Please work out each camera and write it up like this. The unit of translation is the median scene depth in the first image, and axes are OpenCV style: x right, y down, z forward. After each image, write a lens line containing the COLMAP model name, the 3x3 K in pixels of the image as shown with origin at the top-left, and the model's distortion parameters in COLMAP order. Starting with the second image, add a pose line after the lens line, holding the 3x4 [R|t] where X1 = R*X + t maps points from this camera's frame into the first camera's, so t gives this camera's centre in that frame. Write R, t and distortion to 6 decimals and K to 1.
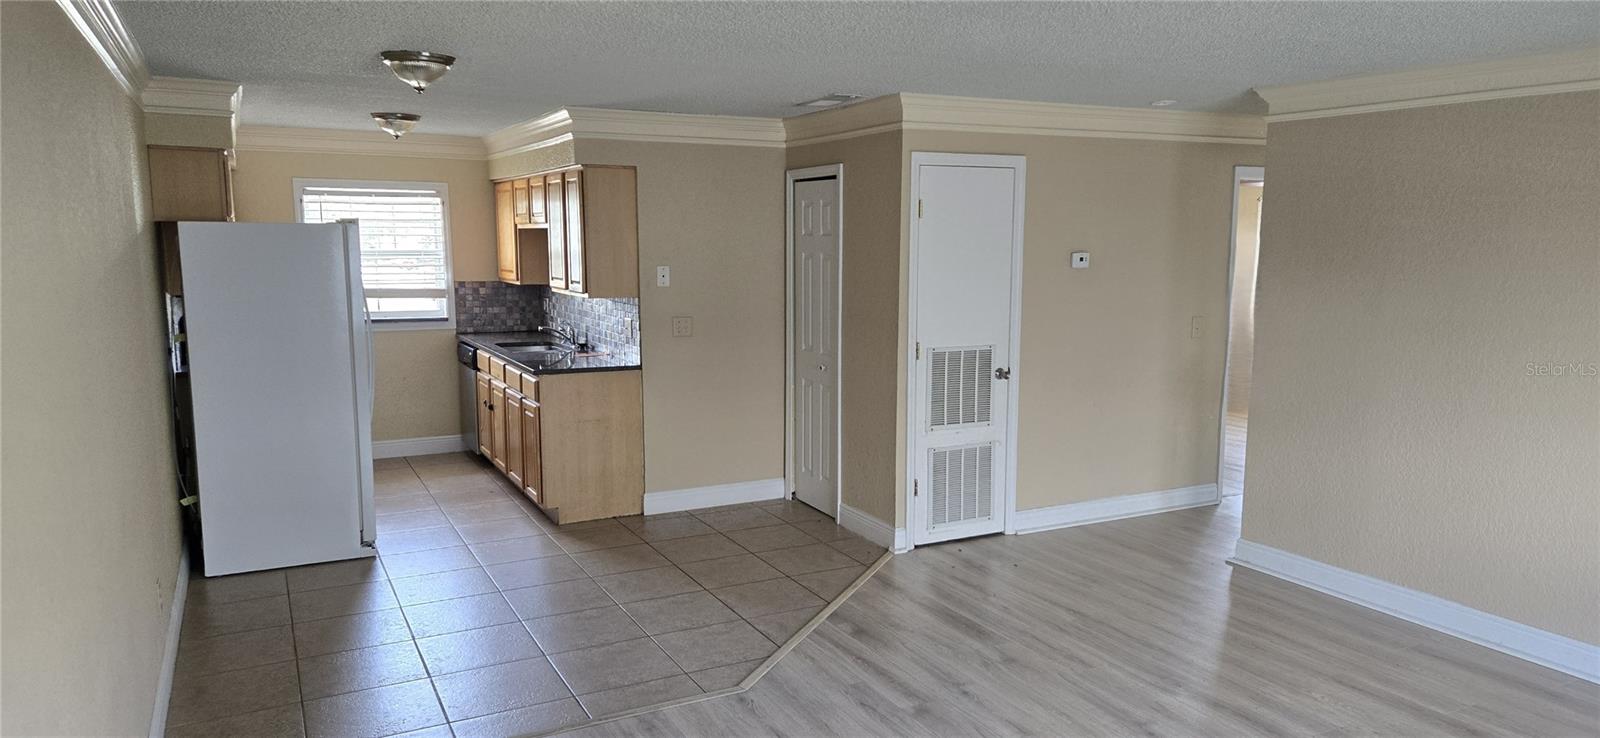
lens RADIAL K [[1045.3, 0, 807.7], [0, 1045.3, 375.7], [0, 0, 1]] dist [0.058387, 0.000983]
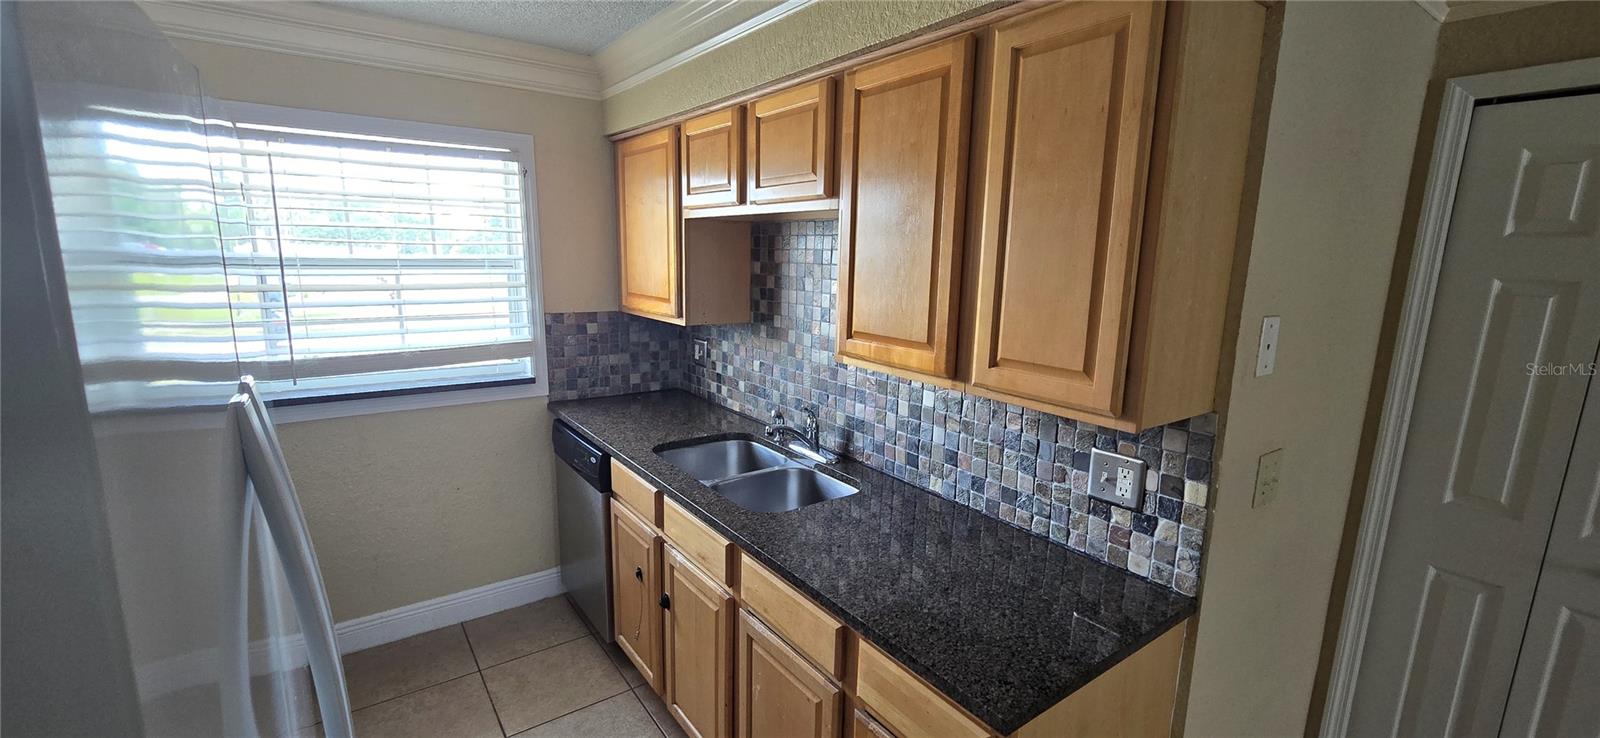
lens RADIAL K [[658.4, 0, 807.2], [0, 658.4, 373.5], [0, 0, 1]] dist [-0.004463, -0.000137]
pose [[0.989450, -0.008147, 0.144643, -0.247784], [0.000728, 0.998684, 0.051272, -0.075527], [-0.144870, -0.050626, 0.988155, 0.628773]]
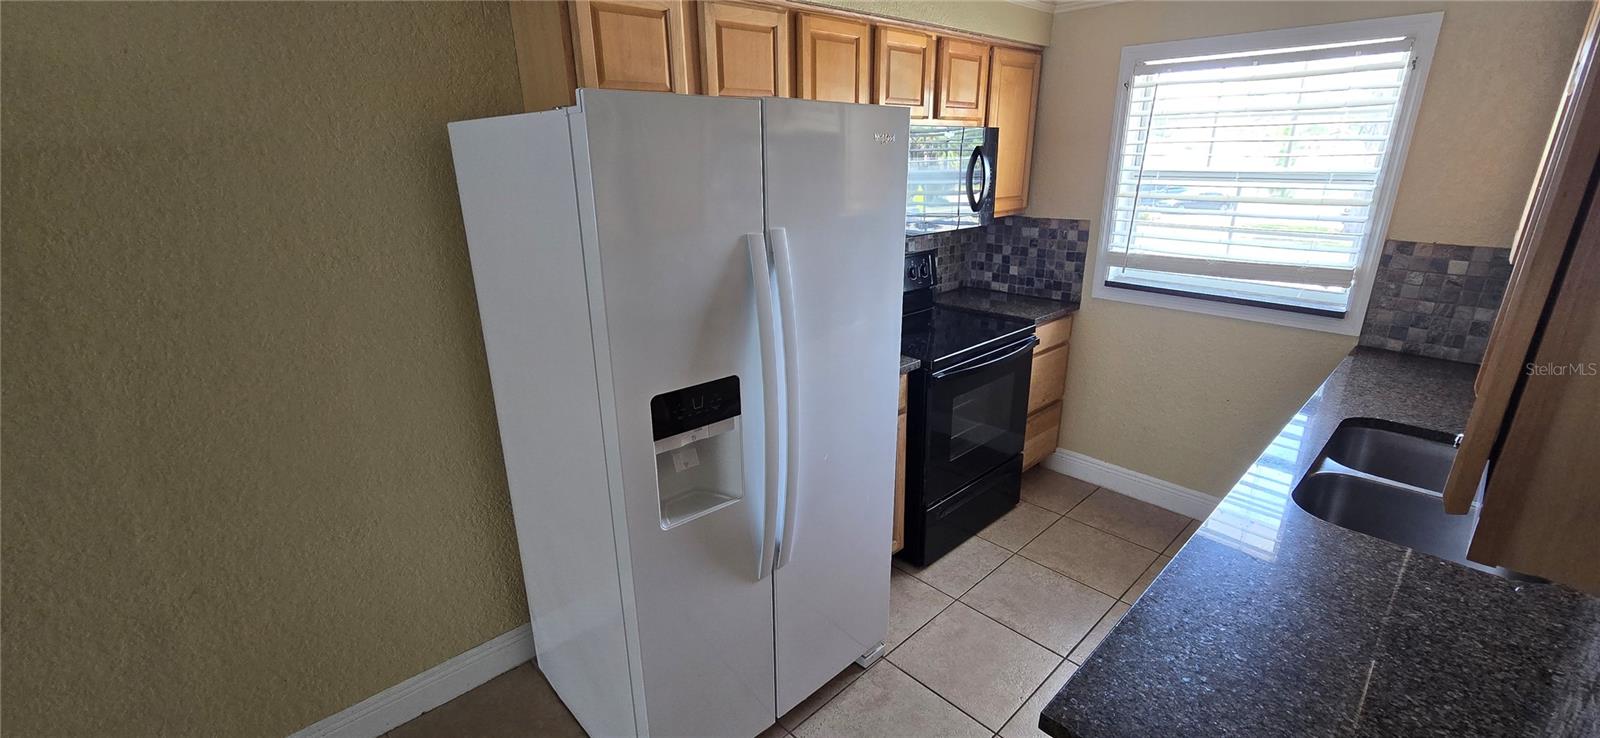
lens RADIAL K [[658.4, 0, 816.9], [0, 658.4, 372.1], [0, 0, 1]] dist [-0.004463, -0.000137]
pose [[0.262315, 0.297557, -0.917960, -0.115373], [-0.120880, 0.953911, 0.274668, -0.083346], [0.957381, 0.038914, 0.286194, 0.676379]]
